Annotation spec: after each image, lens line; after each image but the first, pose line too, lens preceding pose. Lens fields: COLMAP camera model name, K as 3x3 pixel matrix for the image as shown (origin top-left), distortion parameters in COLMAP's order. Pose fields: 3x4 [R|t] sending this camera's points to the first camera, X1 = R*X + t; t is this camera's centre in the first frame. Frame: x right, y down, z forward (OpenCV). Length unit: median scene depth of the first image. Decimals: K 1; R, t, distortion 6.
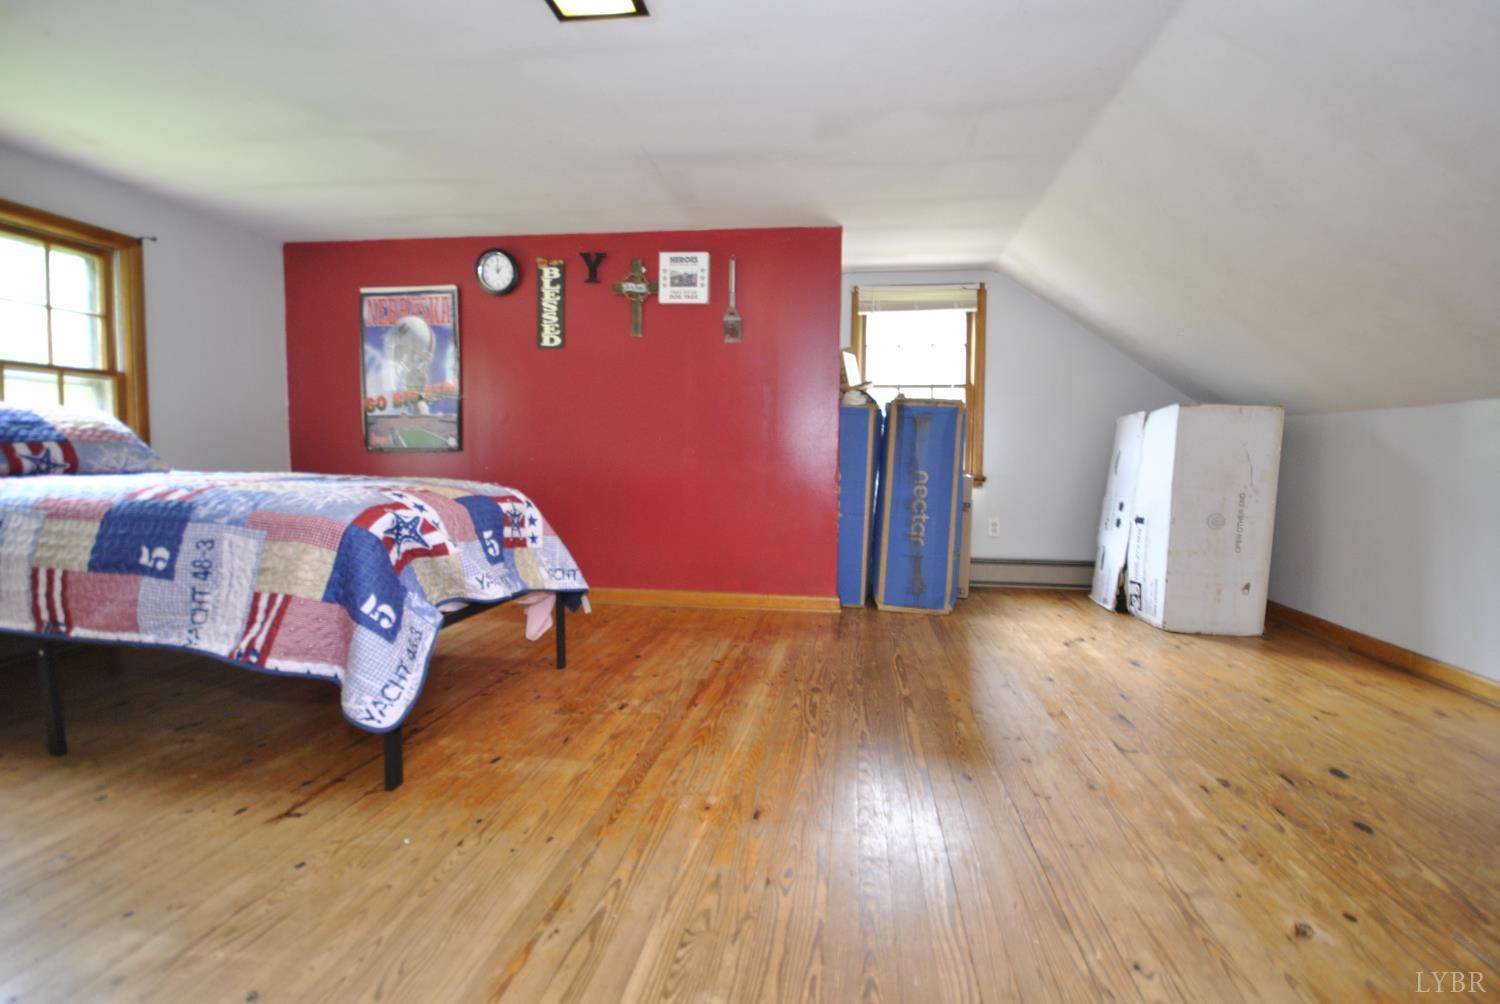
lens RADIAL K [[659.6, 0, 765.2], [0, 659.6, 504.8], [0, 0, 1]] dist [0.001084, -0.006155]
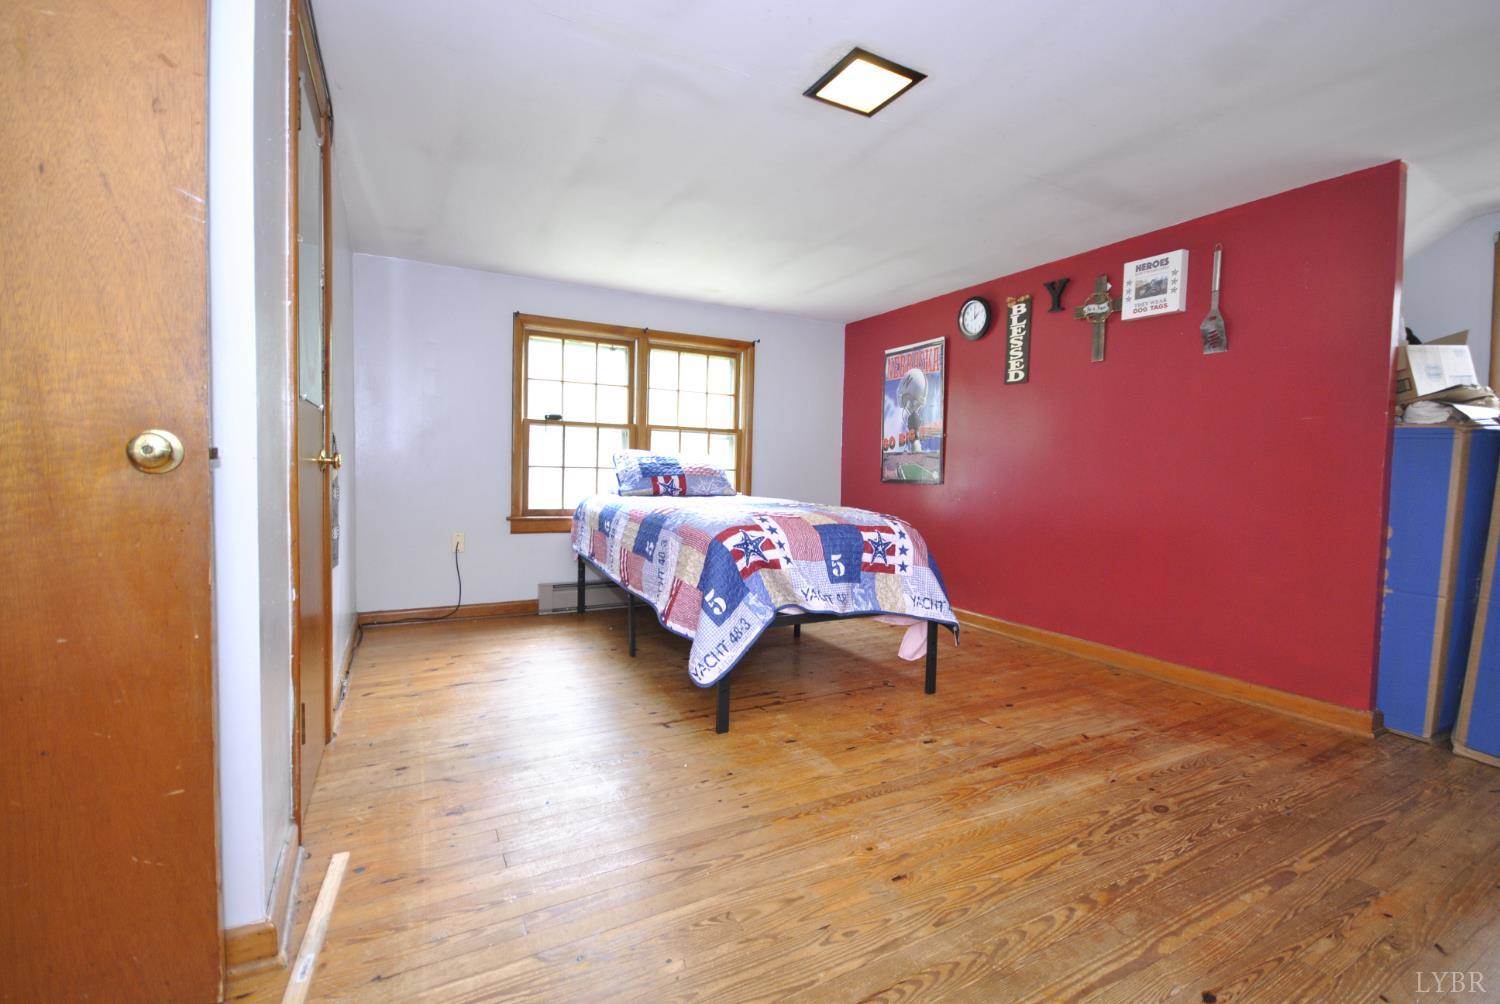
lens RADIAL K [[659.6, 0, 765.2], [0, 659.6, 504.8], [0, 0, 1]] dist [0.001084, -0.006155]
pose [[0.593717, 0.043612, -0.803491, 0.377521], [-0.075651, 0.997133, -0.001777, -0.031378], [0.801110, 0.061840, 0.595314, 0.149991]]
